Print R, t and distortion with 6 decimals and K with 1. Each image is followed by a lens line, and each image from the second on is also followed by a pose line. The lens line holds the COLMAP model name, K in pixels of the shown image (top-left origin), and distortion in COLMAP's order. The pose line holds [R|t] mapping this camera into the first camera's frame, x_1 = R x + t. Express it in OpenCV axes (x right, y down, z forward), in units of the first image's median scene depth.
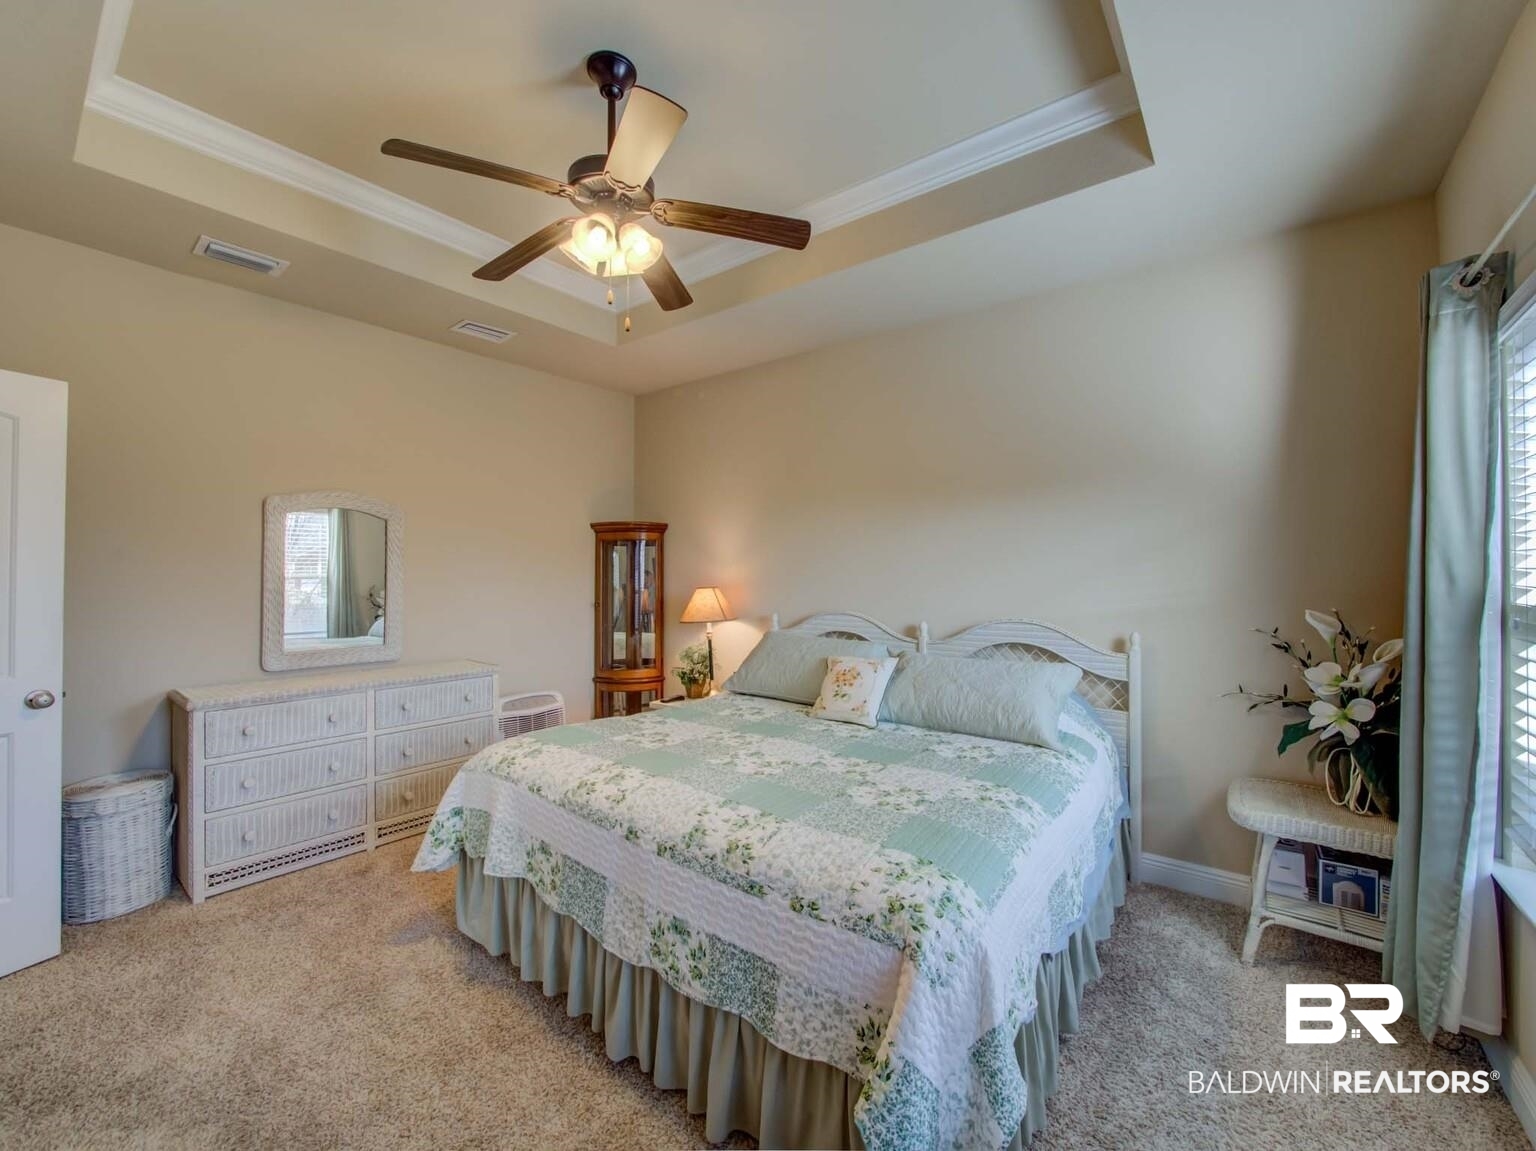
lens RADIAL K [[625.1, 0, 770.9], [0, 625.1, 565.7], [0, 0, 1]] dist [-0.030843, 0.006257]
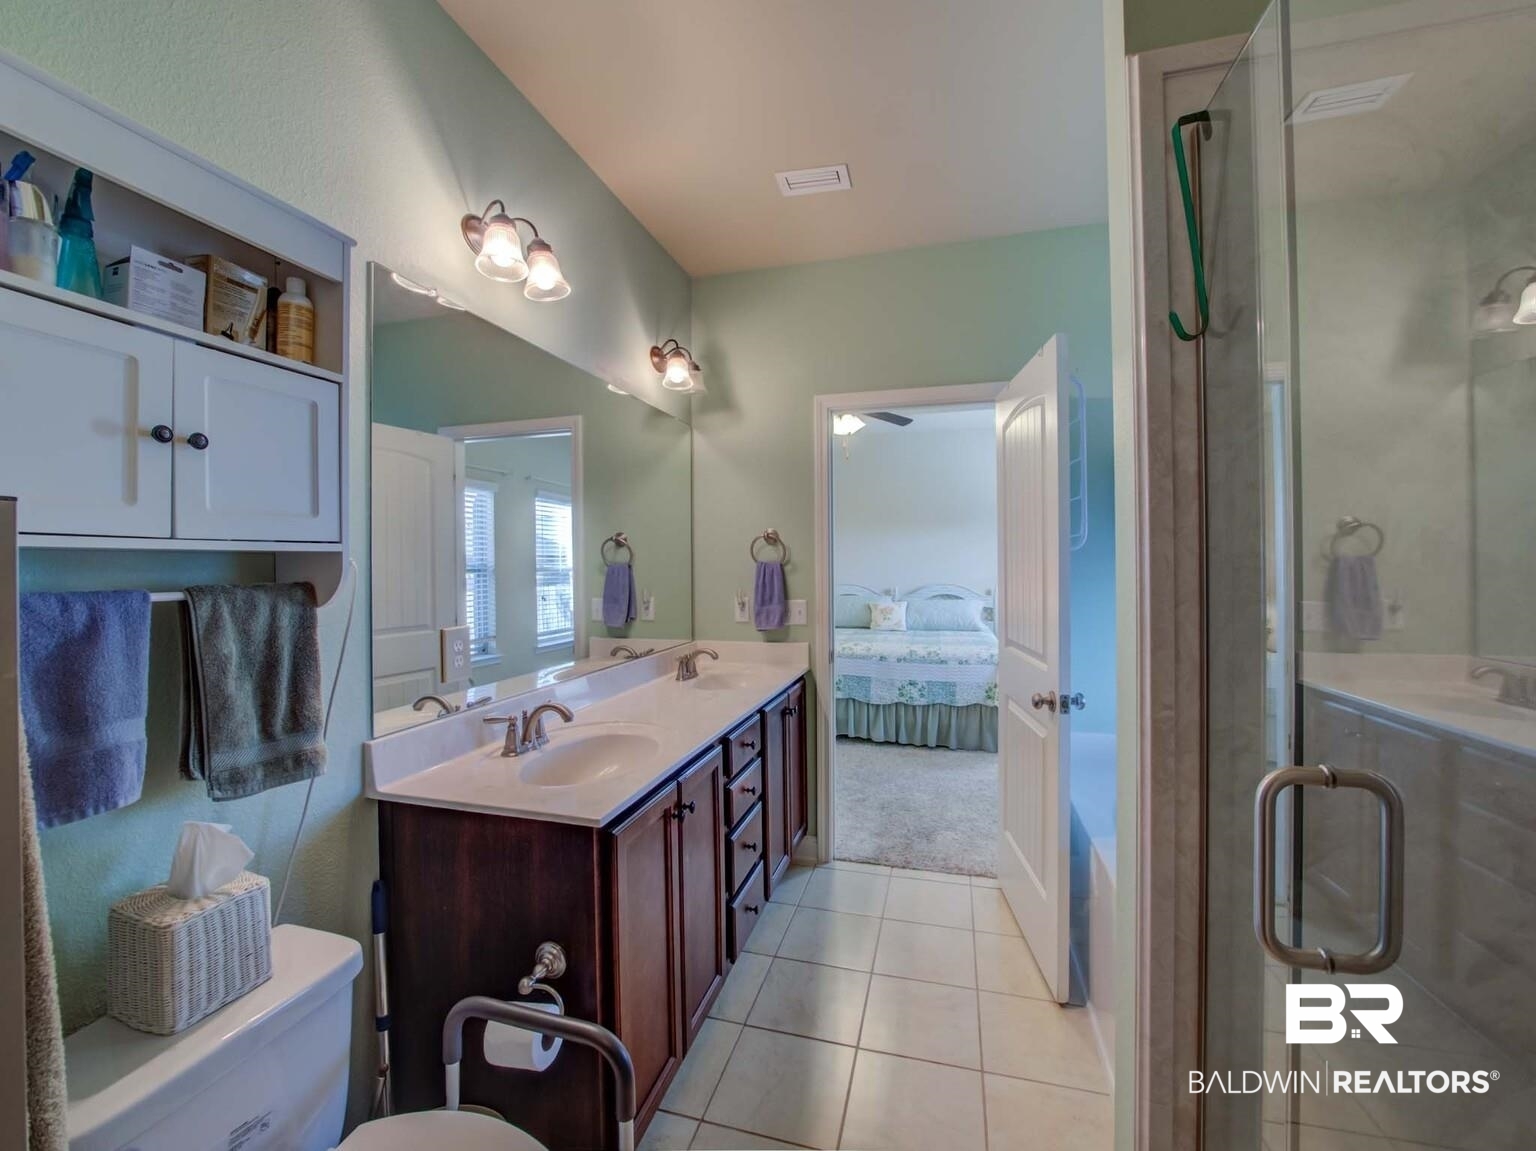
lens RADIAL K [[625.1, 0, 772.0], [0, 625.1, 566.9], [0, 0, 1]] dist [-0.030843, 0.006257]
pose [[0.926803, -0.014744, 0.375257, -1.390890], [0.010779, 0.999862, 0.012662, -0.002137], [-0.375392, -0.007691, 0.926834, -1.096484]]
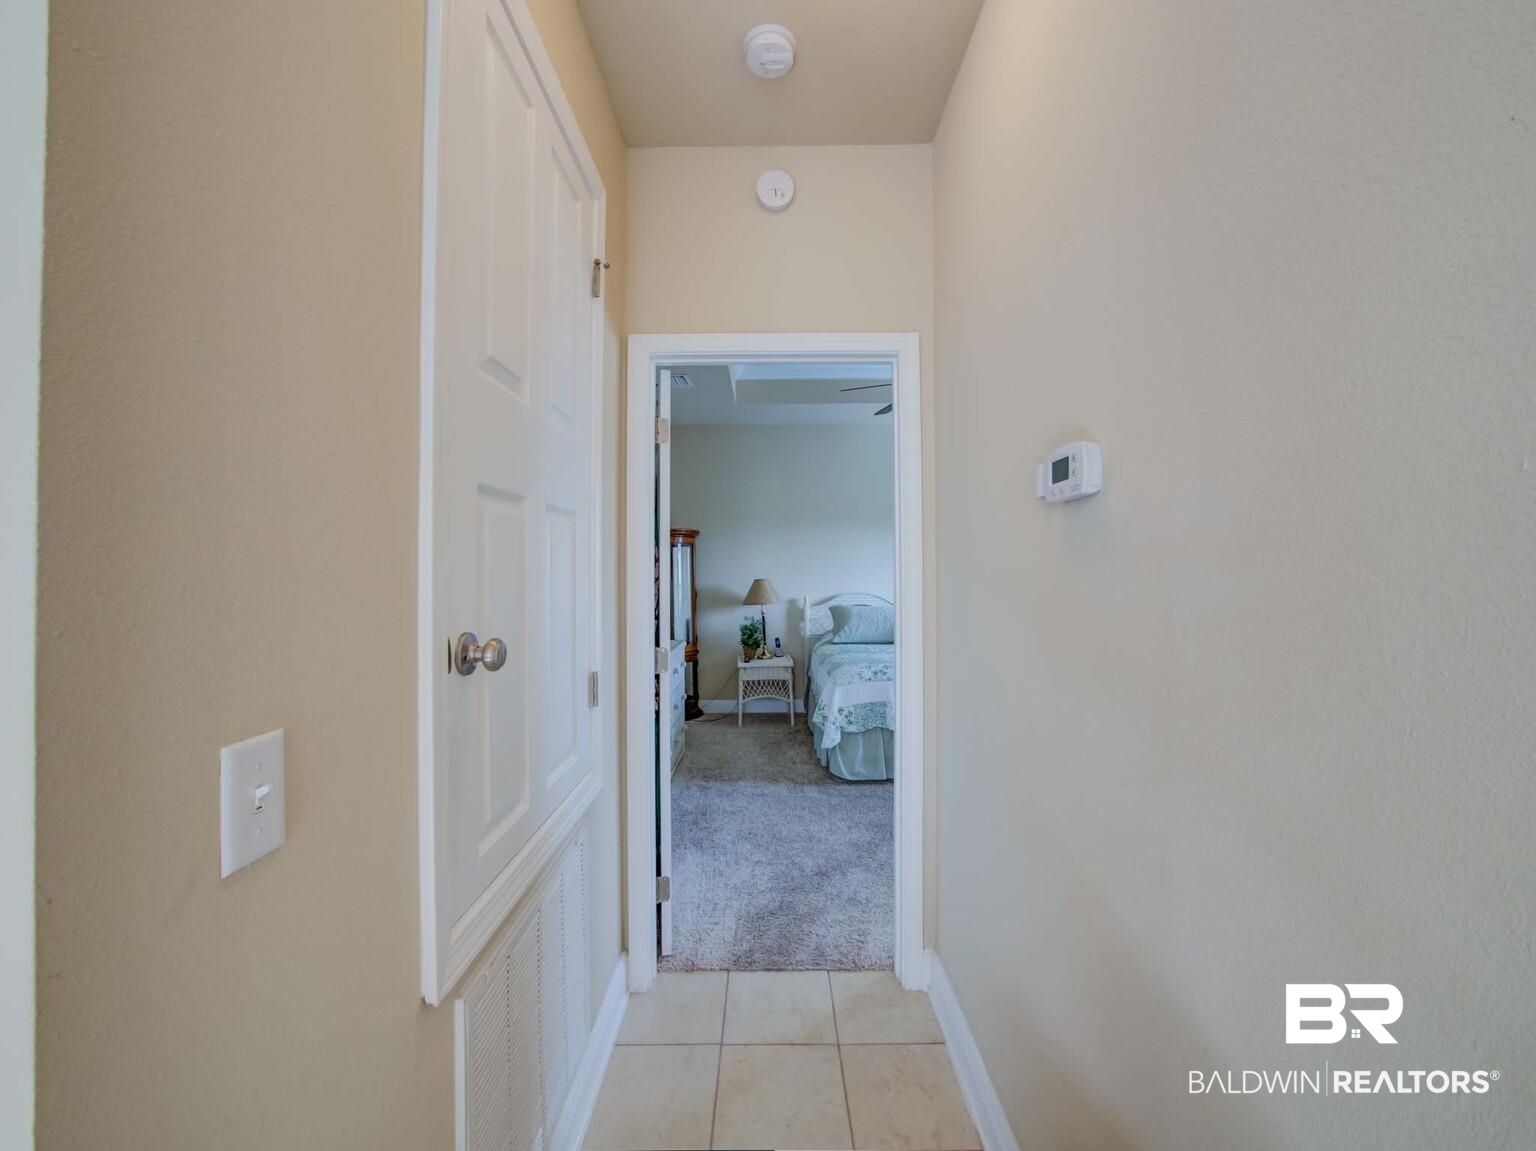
lens RADIAL K [[625.1, 0, 773.3], [0, 625.1, 570.3], [0, 0, 1]] dist [-0.030843, 0.006257]
pose [[0.789418, -0.002942, 0.613849, -1.862630], [-0.001338, 0.999978, 0.006514, 0.011099], [-0.613855, -0.005964, 0.789396, -0.238495]]
